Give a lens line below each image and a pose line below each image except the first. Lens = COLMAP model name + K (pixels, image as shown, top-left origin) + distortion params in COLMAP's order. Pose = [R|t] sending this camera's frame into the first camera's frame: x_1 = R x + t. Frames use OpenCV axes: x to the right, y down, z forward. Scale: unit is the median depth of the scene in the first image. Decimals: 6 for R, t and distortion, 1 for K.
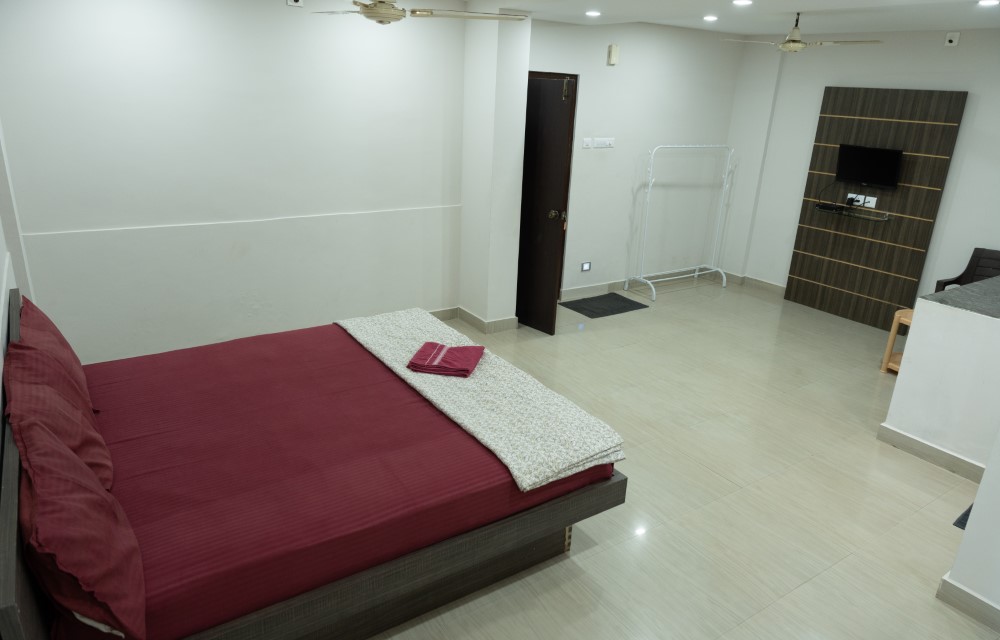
lens RADIAL K [[668.4, 0, 500.0], [0, 668.4, 320.0], [0, 0, 1]] dist [0.003842, -0.008782]
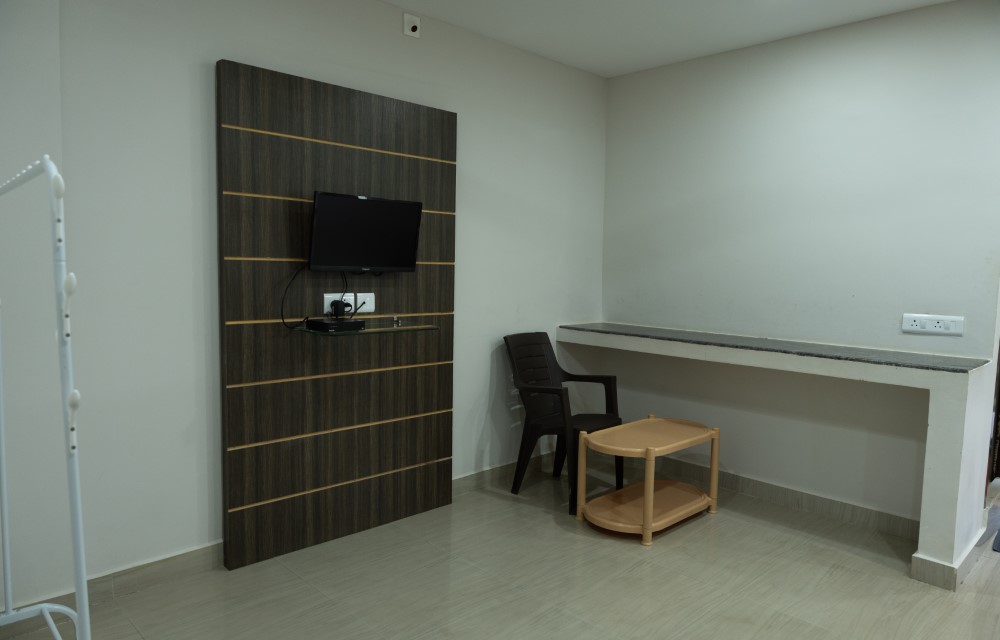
lens RADIAL K [[668.4, 0, 500.0], [0, 668.4, 320.0], [0, 0, 1]] dist [0.003842, -0.008782]
pose [[-0.185980, -0.133504, 0.973441, 0.023707], [0.293496, 0.937946, 0.184709, -0.225344], [-0.937695, 0.320053, -0.135256, 0.959734]]
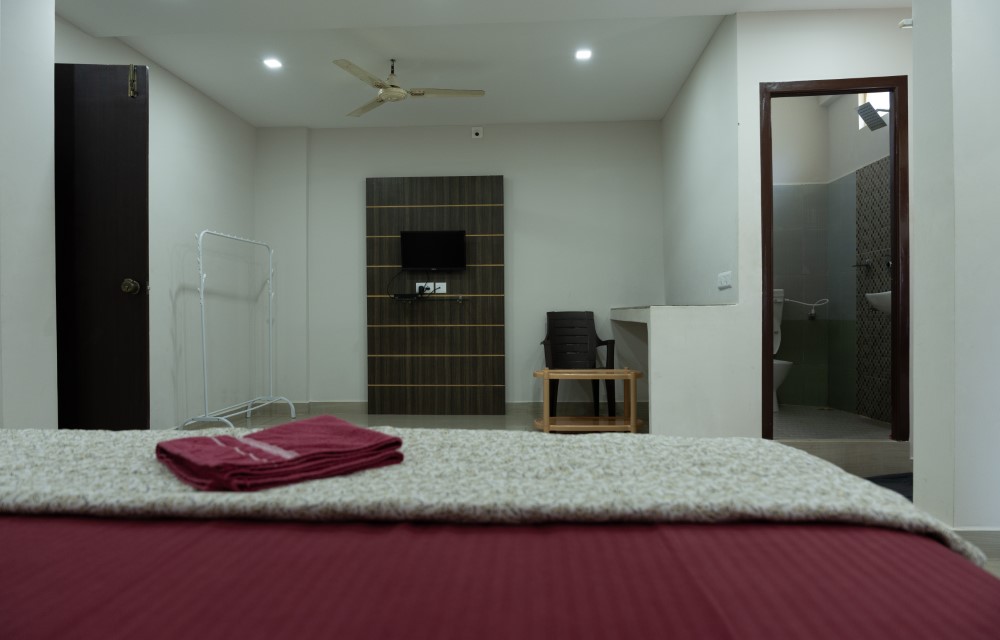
lens RADIAL K [[668.4, 0, 500.0], [0, 668.4, 320.0], [0, 0, 1]] dist [0.003842, -0.008782]
pose [[0.611668, -0.055202, 0.789186, -0.153861], [0.291473, 0.943113, -0.159941, 0.045480], [-0.735463, 0.327858, 0.592962, 0.374793]]
